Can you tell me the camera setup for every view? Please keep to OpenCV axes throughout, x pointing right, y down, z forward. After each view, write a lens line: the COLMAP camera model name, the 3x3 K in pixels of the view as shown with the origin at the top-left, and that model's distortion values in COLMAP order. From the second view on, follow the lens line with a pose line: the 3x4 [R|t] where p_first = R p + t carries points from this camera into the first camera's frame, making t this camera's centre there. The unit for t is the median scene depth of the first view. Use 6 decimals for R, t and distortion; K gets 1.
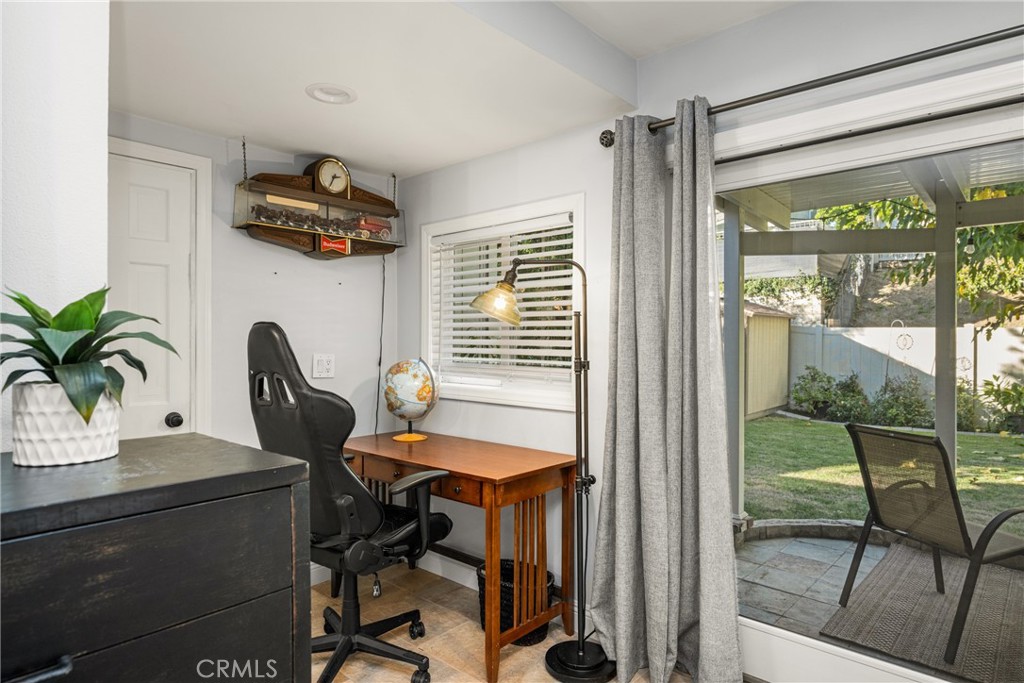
lens RADIAL K [[571.5, 0, 515.3], [0, 571.5, 341.7], [0, 0, 1]] dist [0.002934, 0.000429]
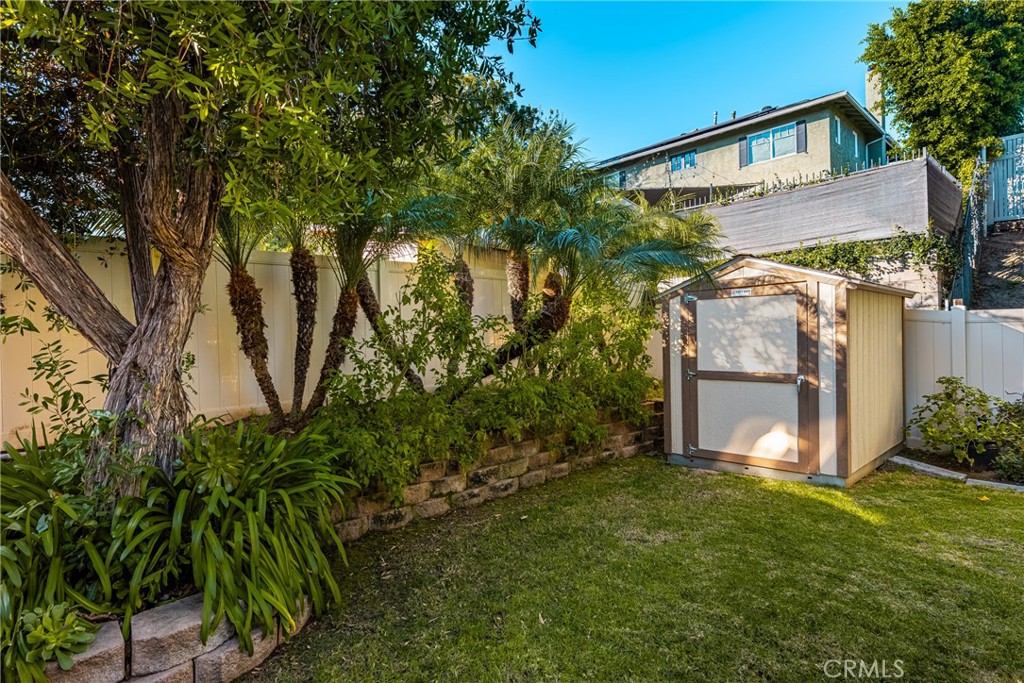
lens RADIAL K [[544.7, 0, 509.0], [0, 544.7, 342.6], [0, 0, 1]] dist [-0.000564, -0.000059]
pose [[0.996981, -0.024244, -0.073757, 0.093277], [0.023932, 0.999701, -0.005114, -0.000373], [0.073859, 0.003334, 0.997263, 0.339942]]
